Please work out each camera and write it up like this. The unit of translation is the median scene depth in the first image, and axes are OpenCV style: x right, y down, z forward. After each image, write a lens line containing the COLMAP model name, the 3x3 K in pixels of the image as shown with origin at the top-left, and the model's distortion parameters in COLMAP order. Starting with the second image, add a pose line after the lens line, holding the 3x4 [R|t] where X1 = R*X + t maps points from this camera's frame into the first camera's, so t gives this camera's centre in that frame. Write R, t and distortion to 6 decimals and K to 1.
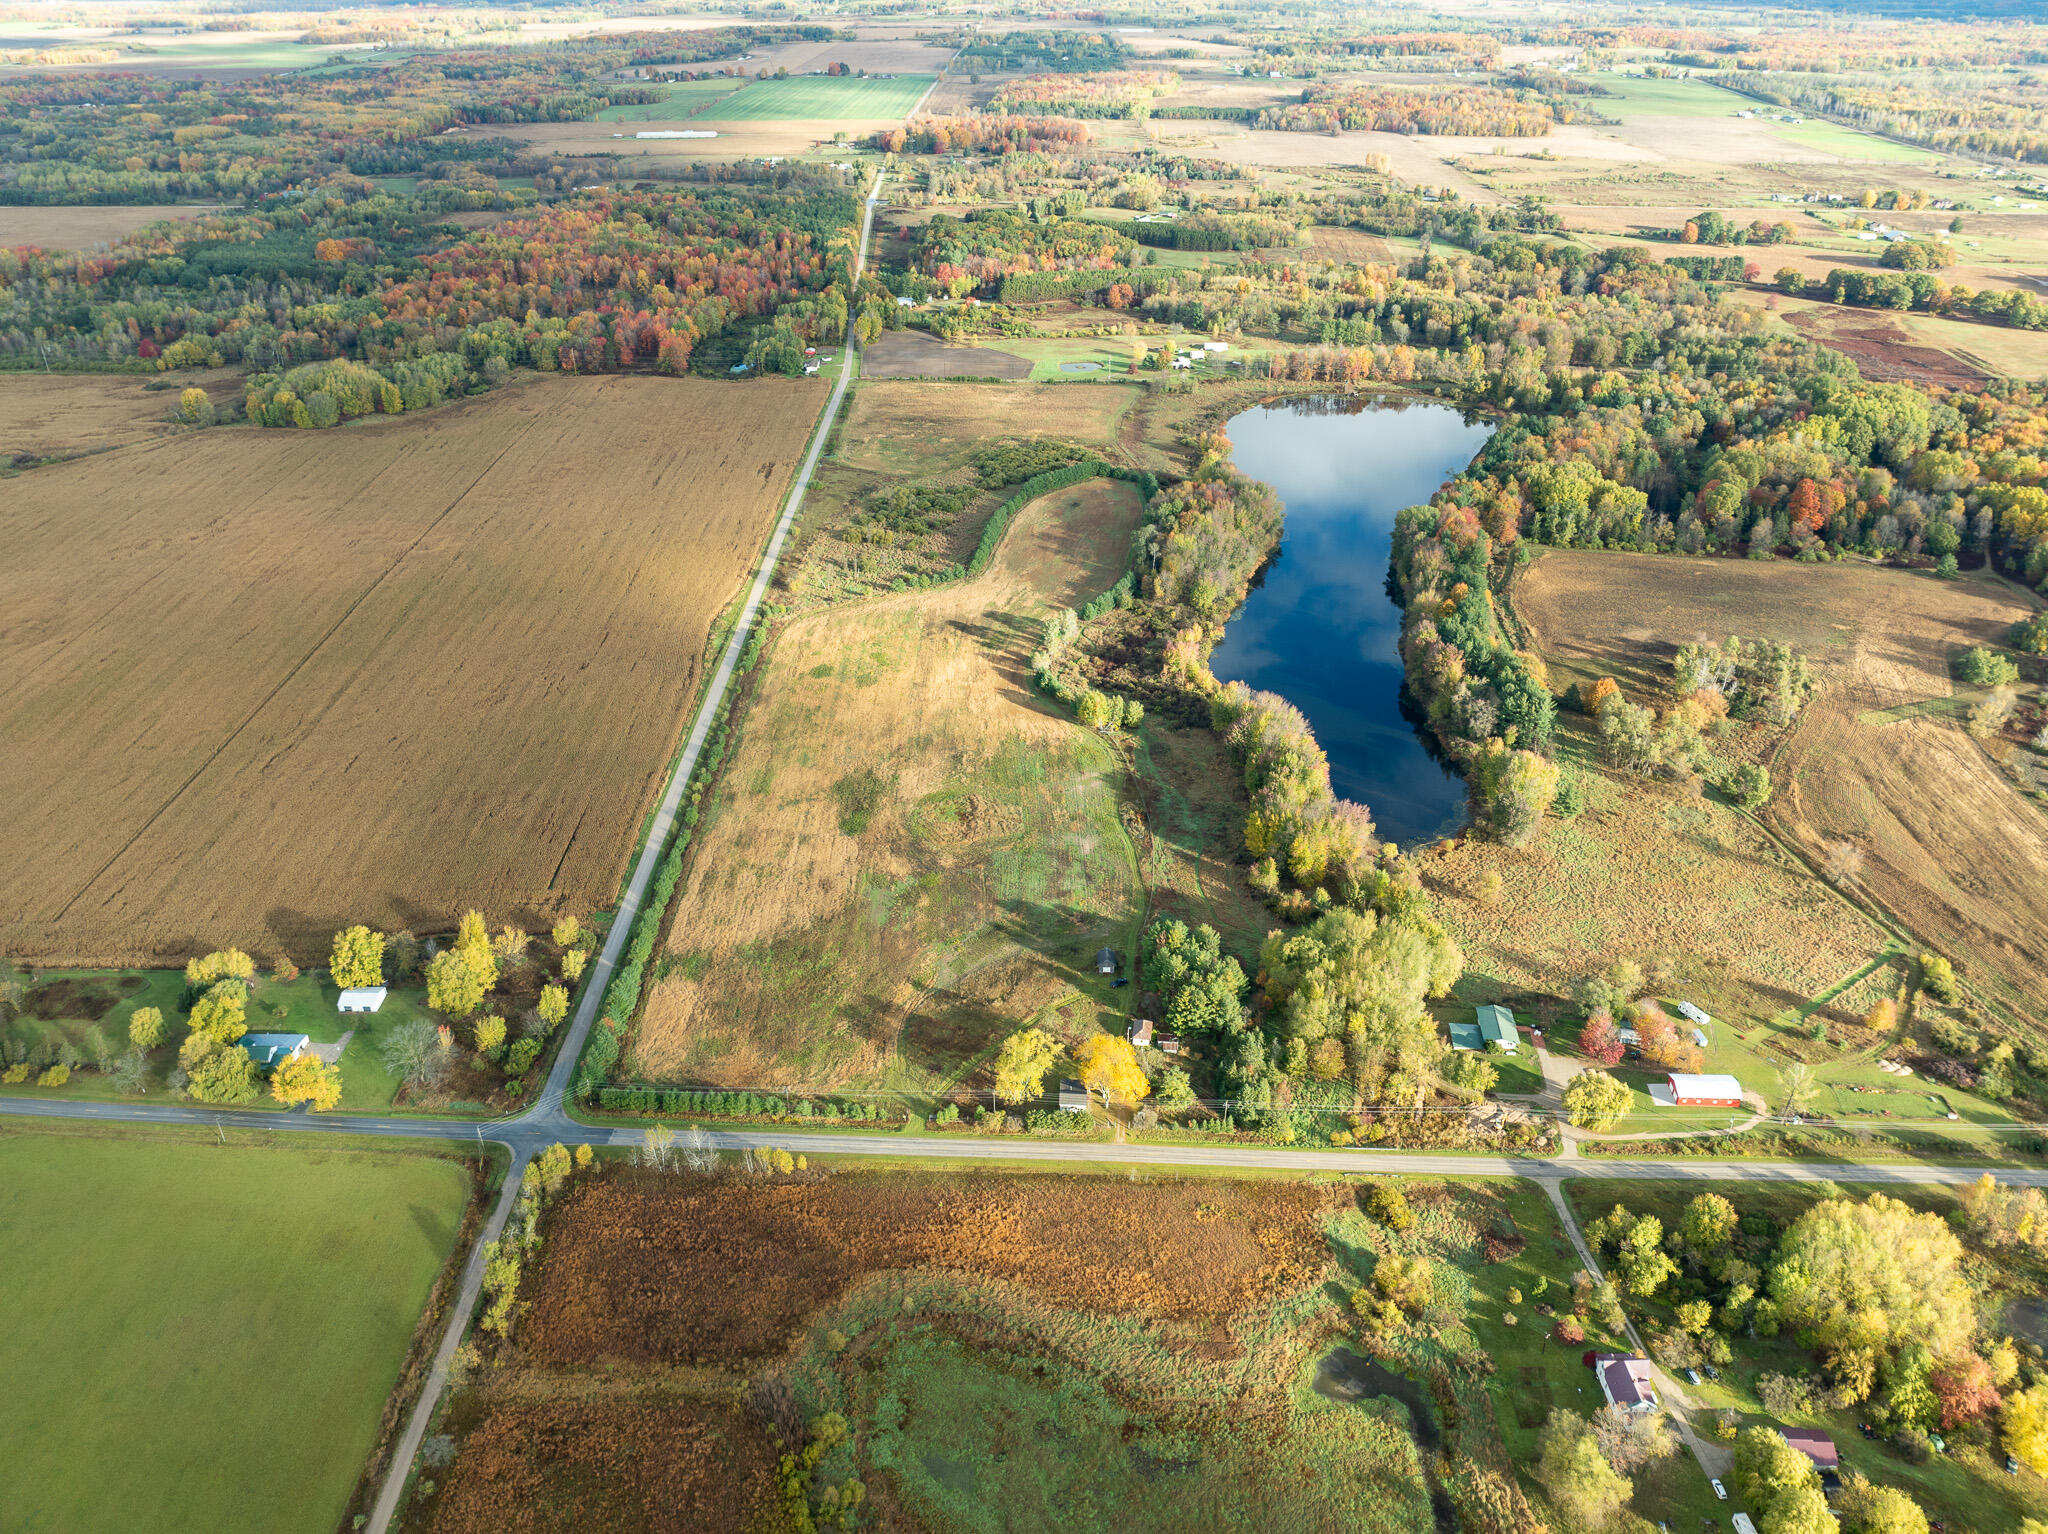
lens RADIAL K [[1445.3, 0, 1033.0], [0, 1445.3, 769.7], [0, 0, 1]] dist [-0.042764, 0.008477]
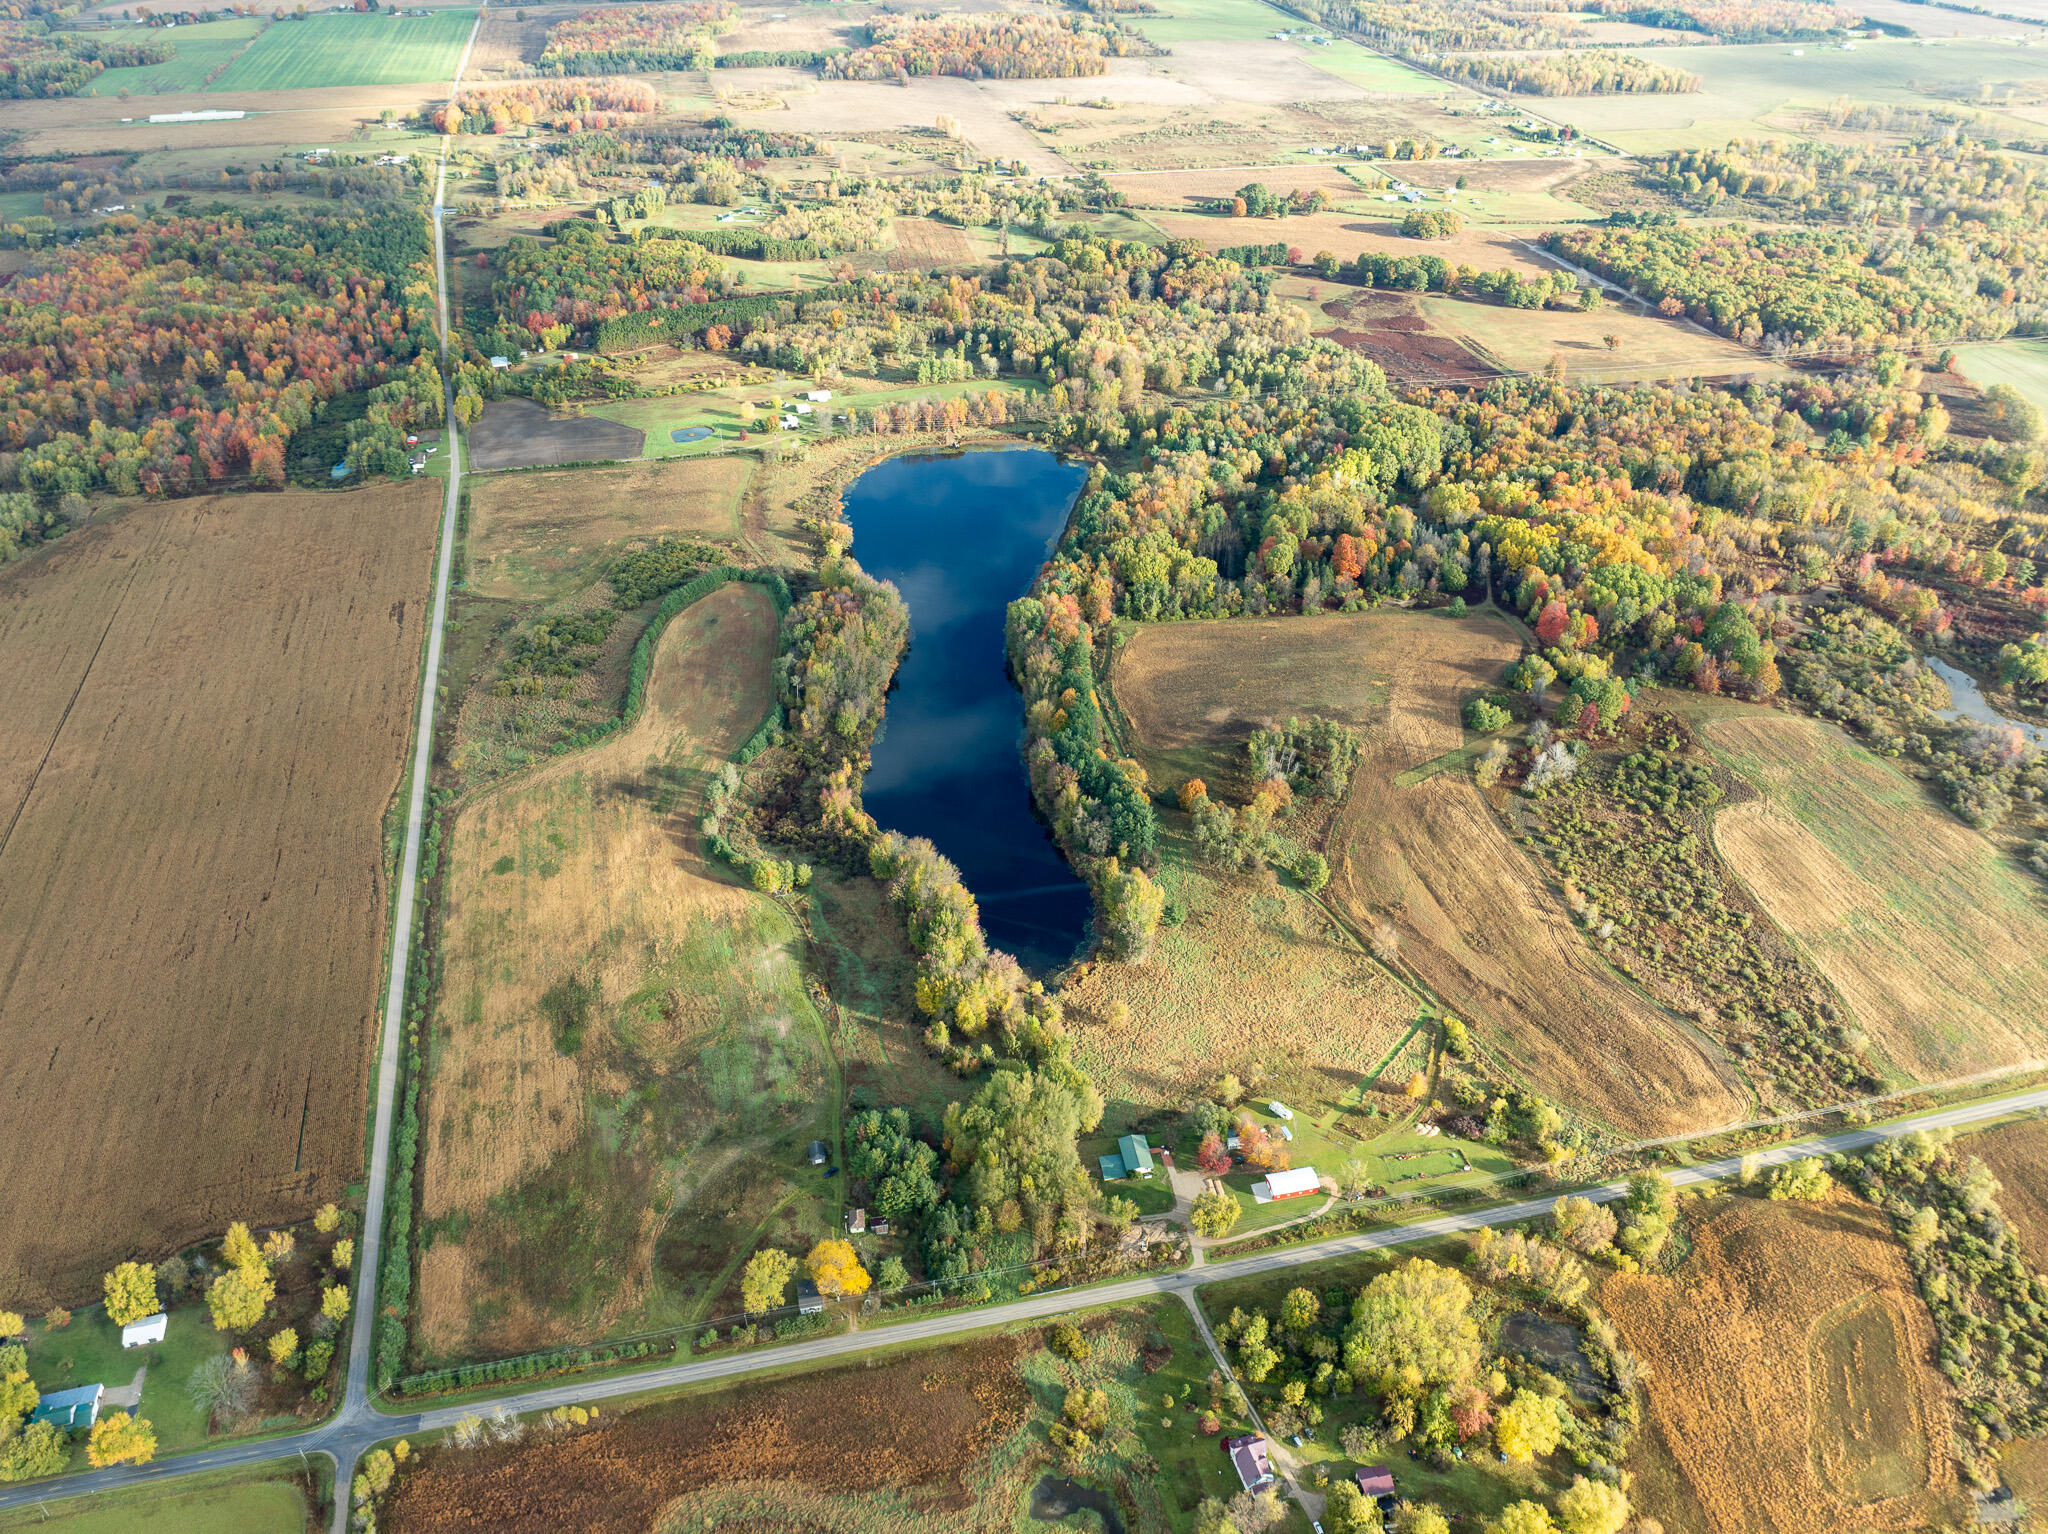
lens RADIAL K [[1445.3, 0, 1033.0], [0, 1445.3, 769.7], [0, 0, 1]] dist [-0.042764, 0.008477]
pose [[0.962917, -0.139544, 0.230909, -0.005564], [0.121029, 0.988324, 0.092562, -0.198412], [-0.241129, -0.061182, 0.968563, -0.126505]]
